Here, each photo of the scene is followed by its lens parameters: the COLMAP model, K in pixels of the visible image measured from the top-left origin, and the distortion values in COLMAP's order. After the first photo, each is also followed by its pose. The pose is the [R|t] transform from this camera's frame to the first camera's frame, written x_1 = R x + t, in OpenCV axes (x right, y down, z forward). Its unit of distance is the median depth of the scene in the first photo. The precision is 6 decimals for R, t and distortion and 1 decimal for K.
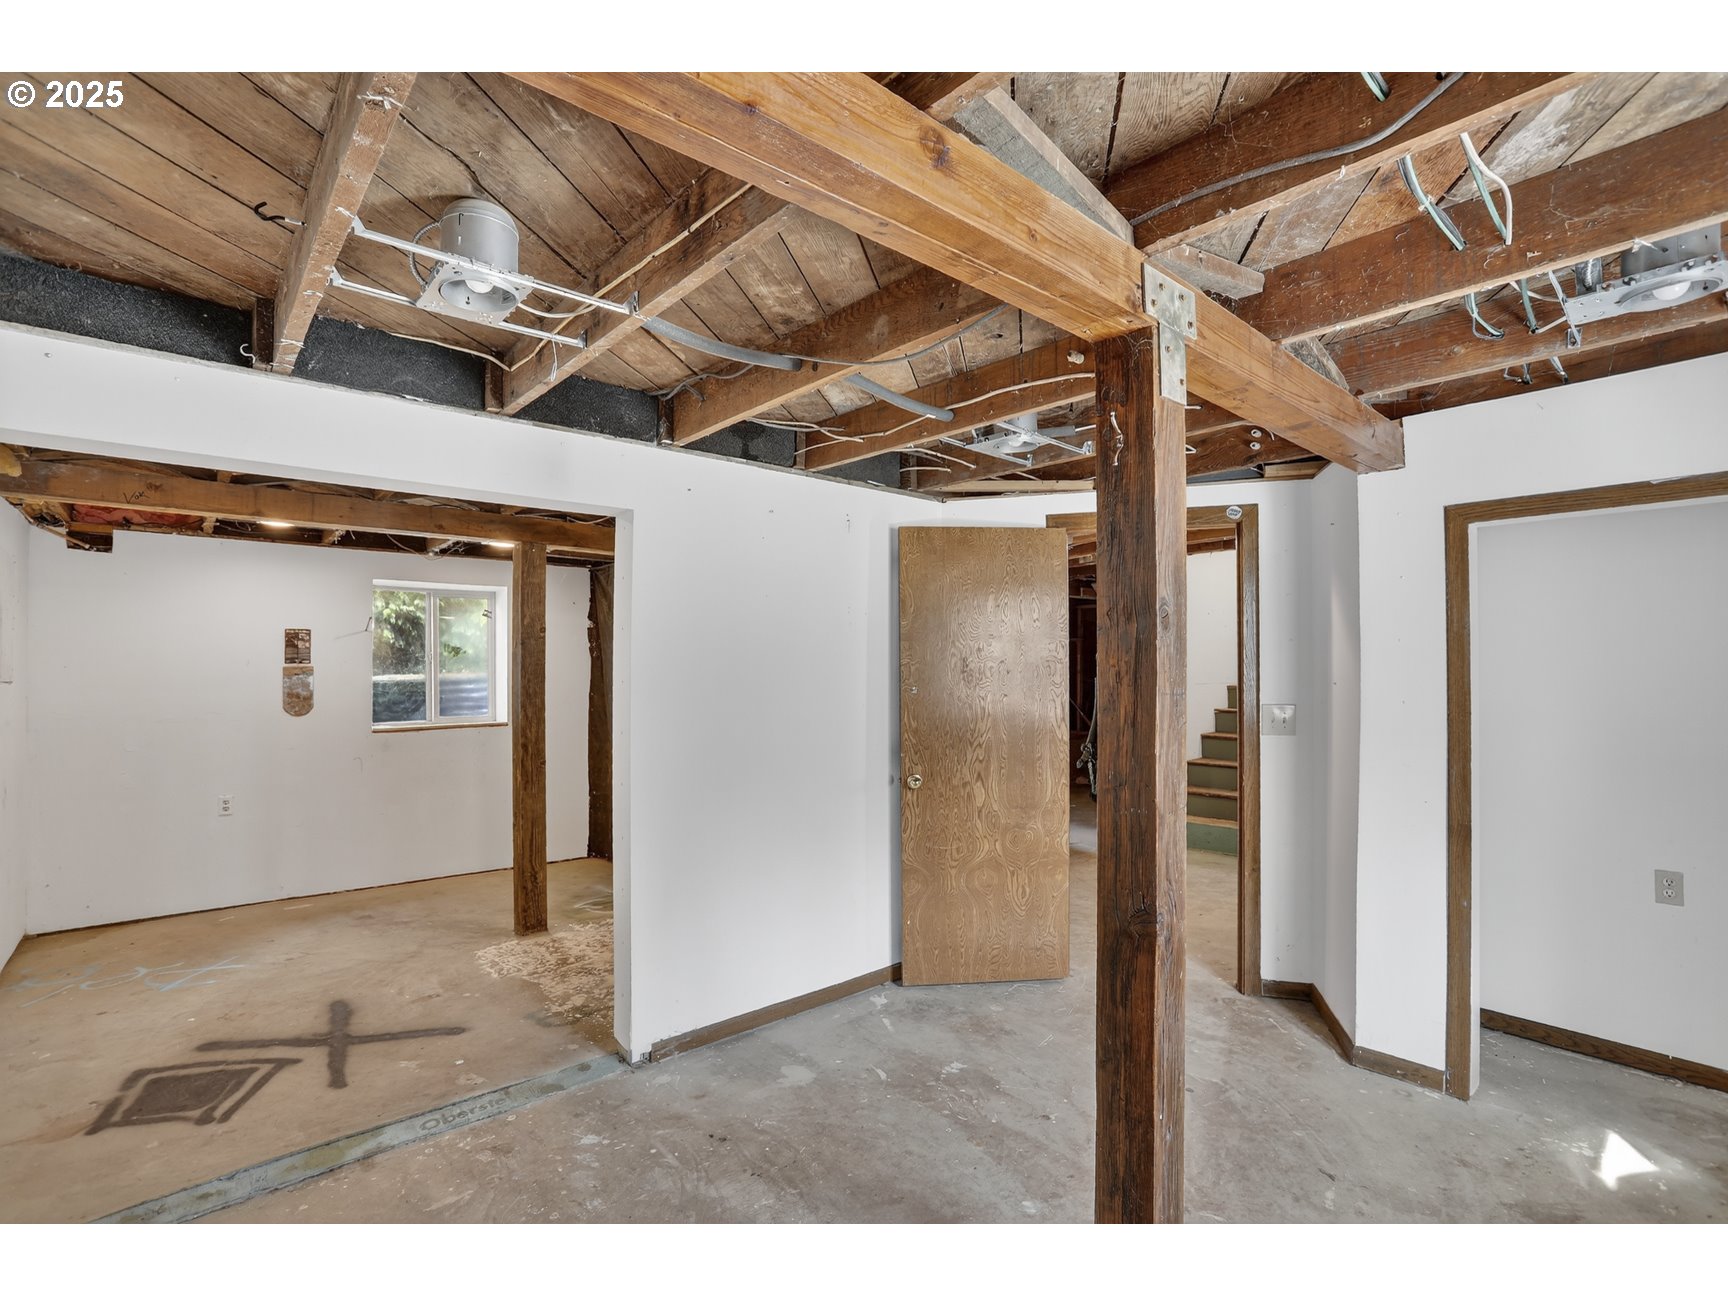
lens RADIAL K [[811.8, 0, 866.9], [0, 811.8, 660.3], [0, 0, 1]] dist [-0.059828, 0.019773]
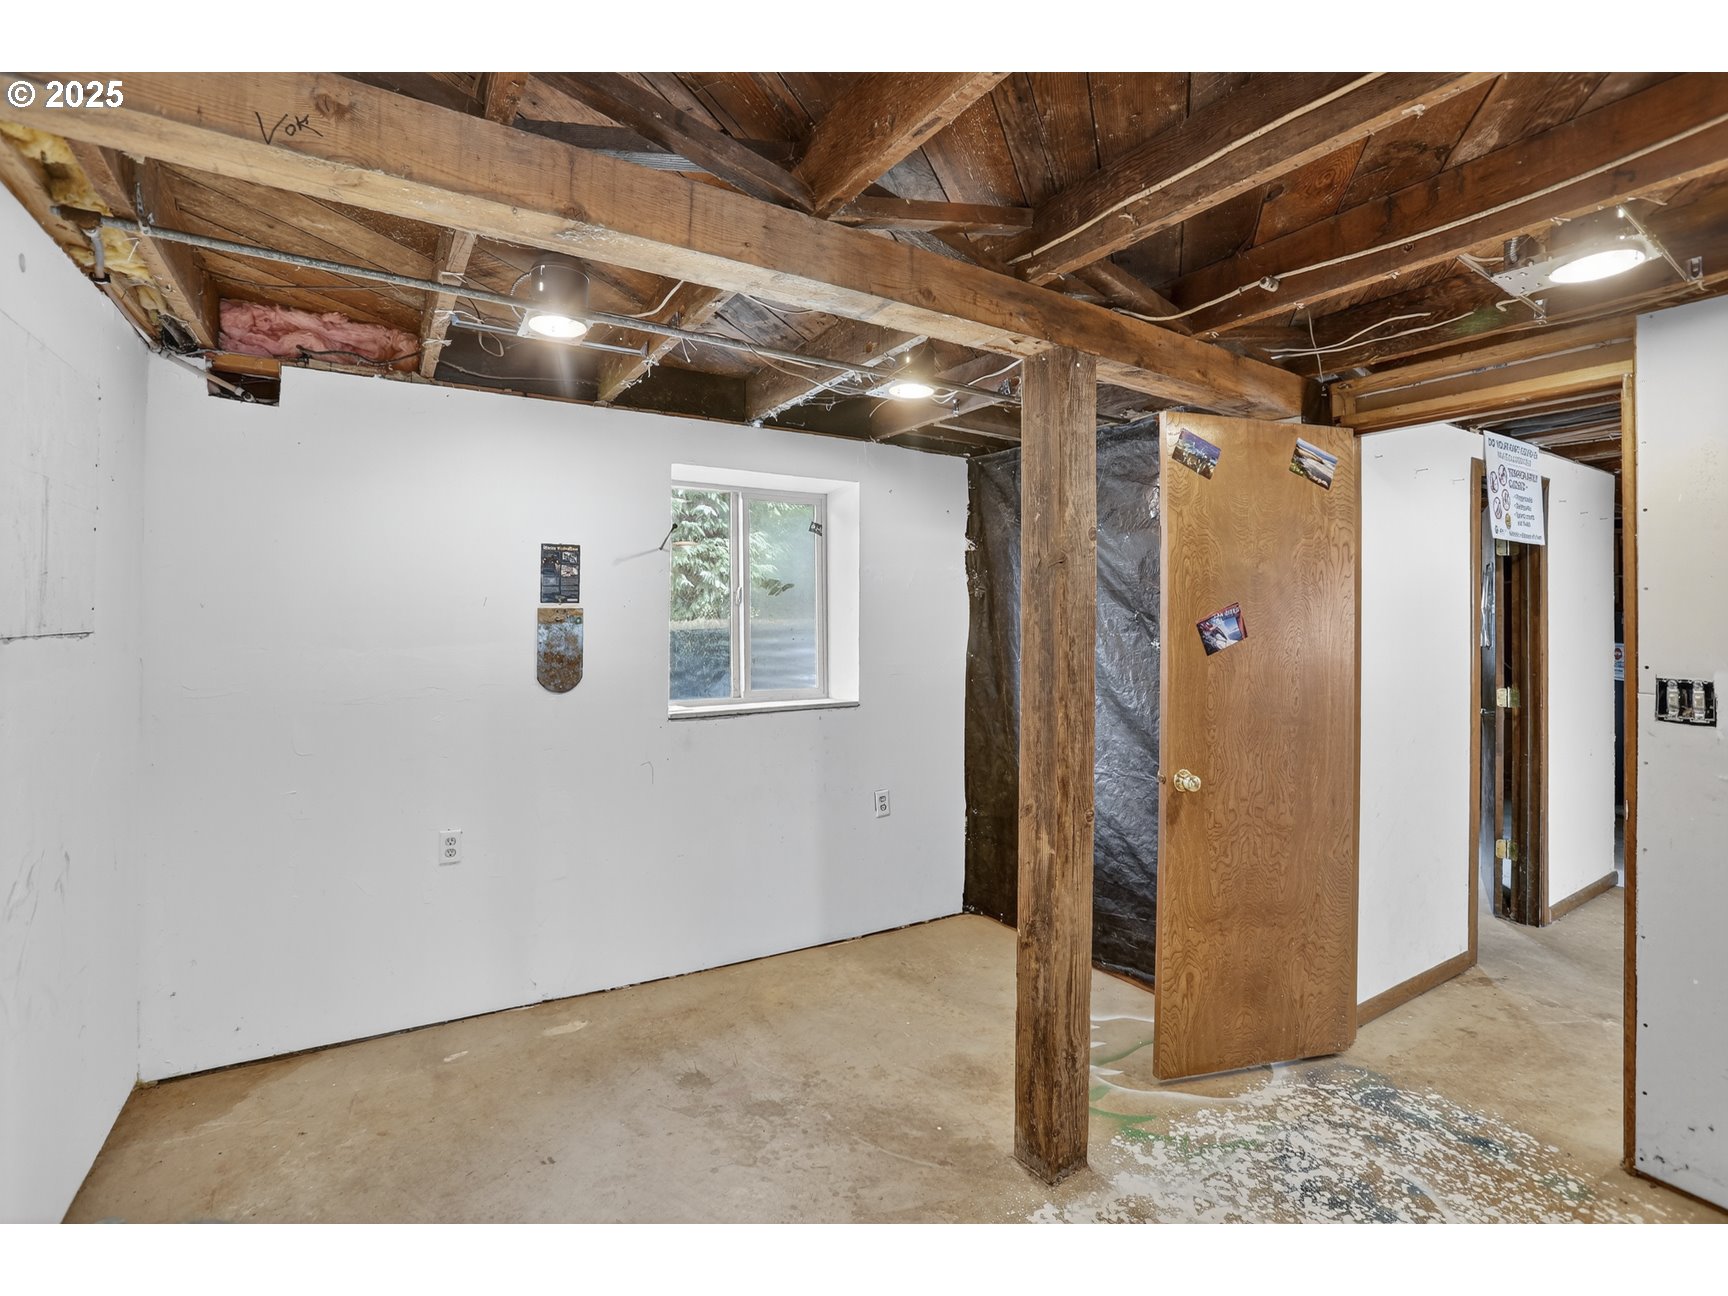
lens RADIAL K [[800.8, 0, 854.2], [0, 800.8, 610.4], [0, 0, 1]] dist [-0.077713, 0.029348]
pose [[0.985673, 0.010369, -0.168349, -0.375230], [-0.009683, 0.999941, 0.004893, 0.004099], [0.168390, -0.003193, 0.985715, 0.422960]]
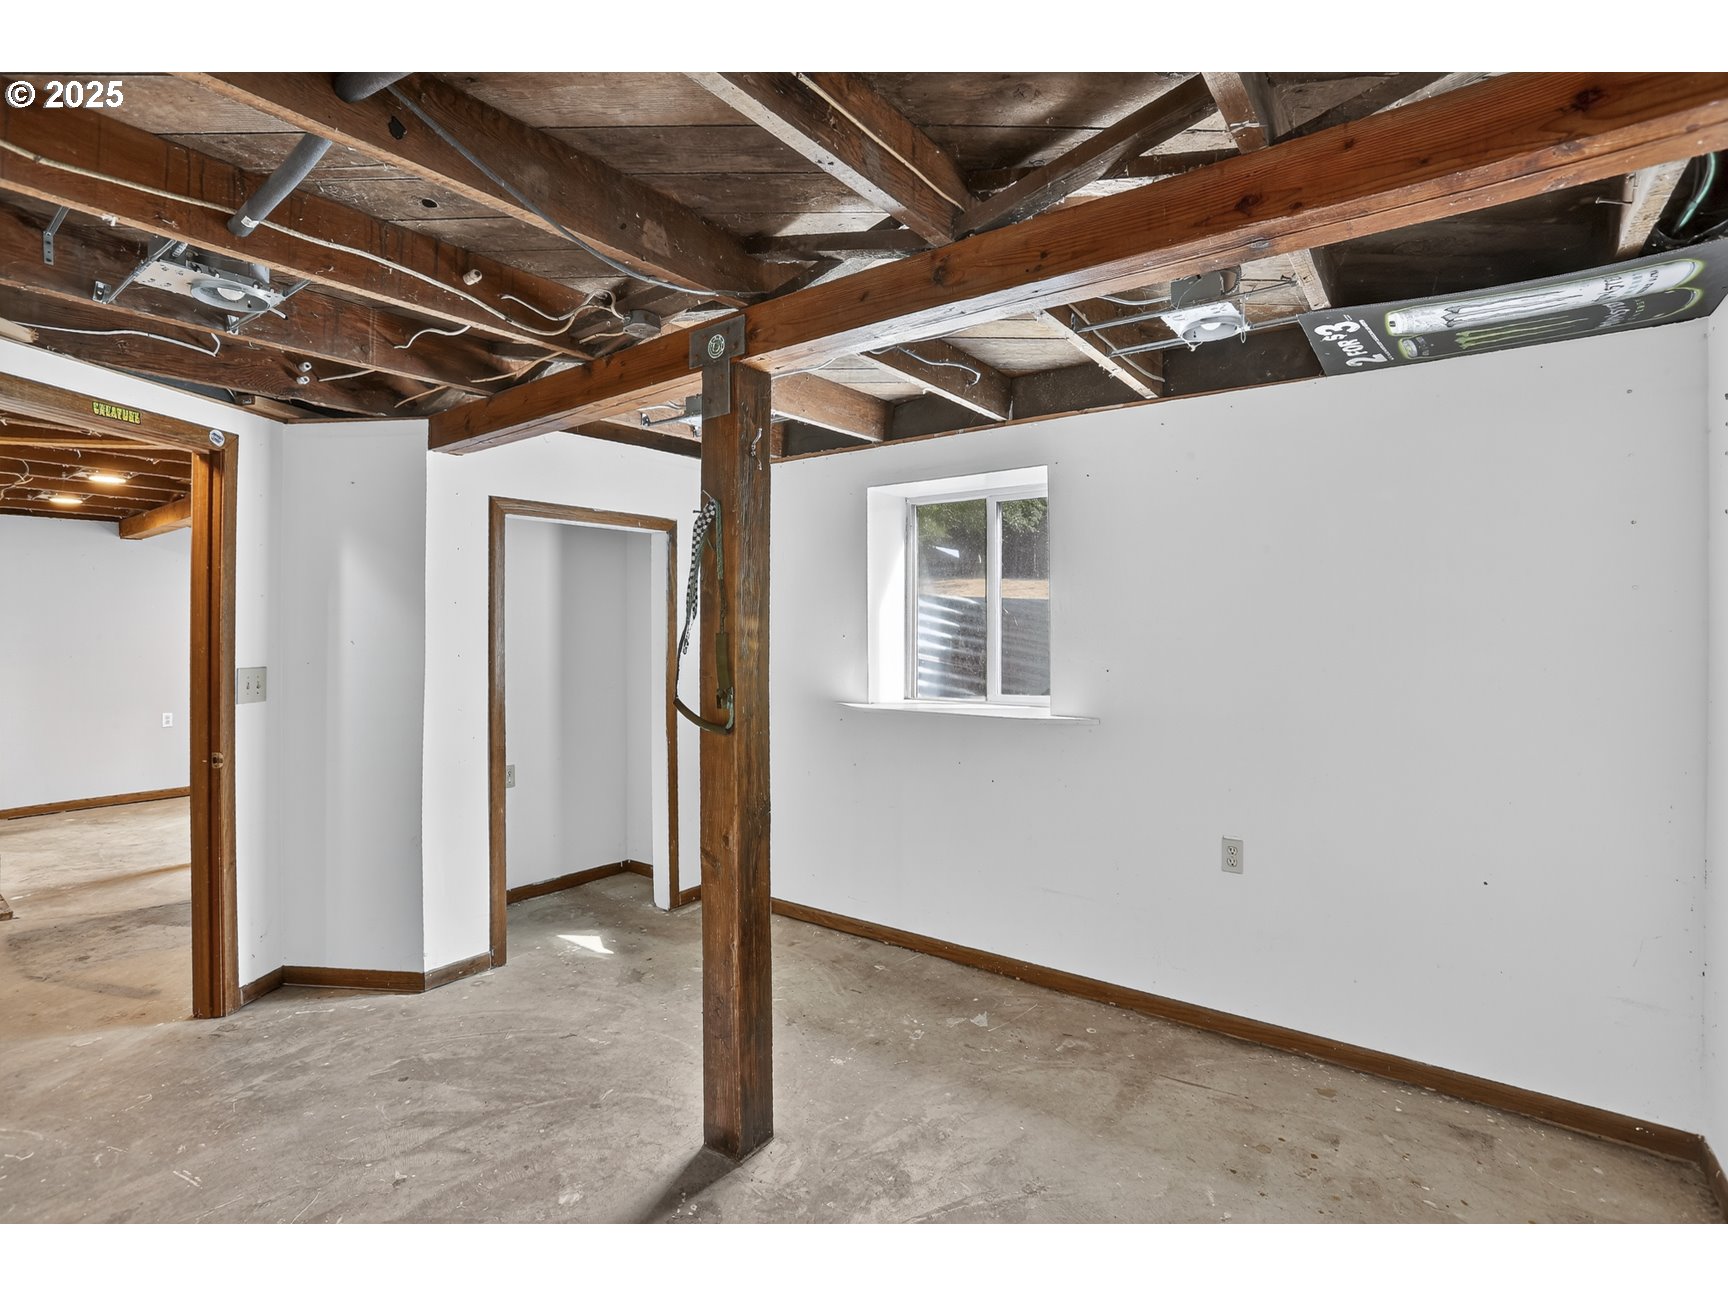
lens RADIAL K [[811.3, 0, 864.8], [0, 811.3, 629.6], [0, 0, 1]] dist [-0.051385, 0.000697]
pose [[-0.200214, -0.001560, 0.979751, -1.257854], [-0.008540, 0.999964, -0.000153, 0.019790], [-0.979715, -0.008397, -0.200220, 1.374900]]
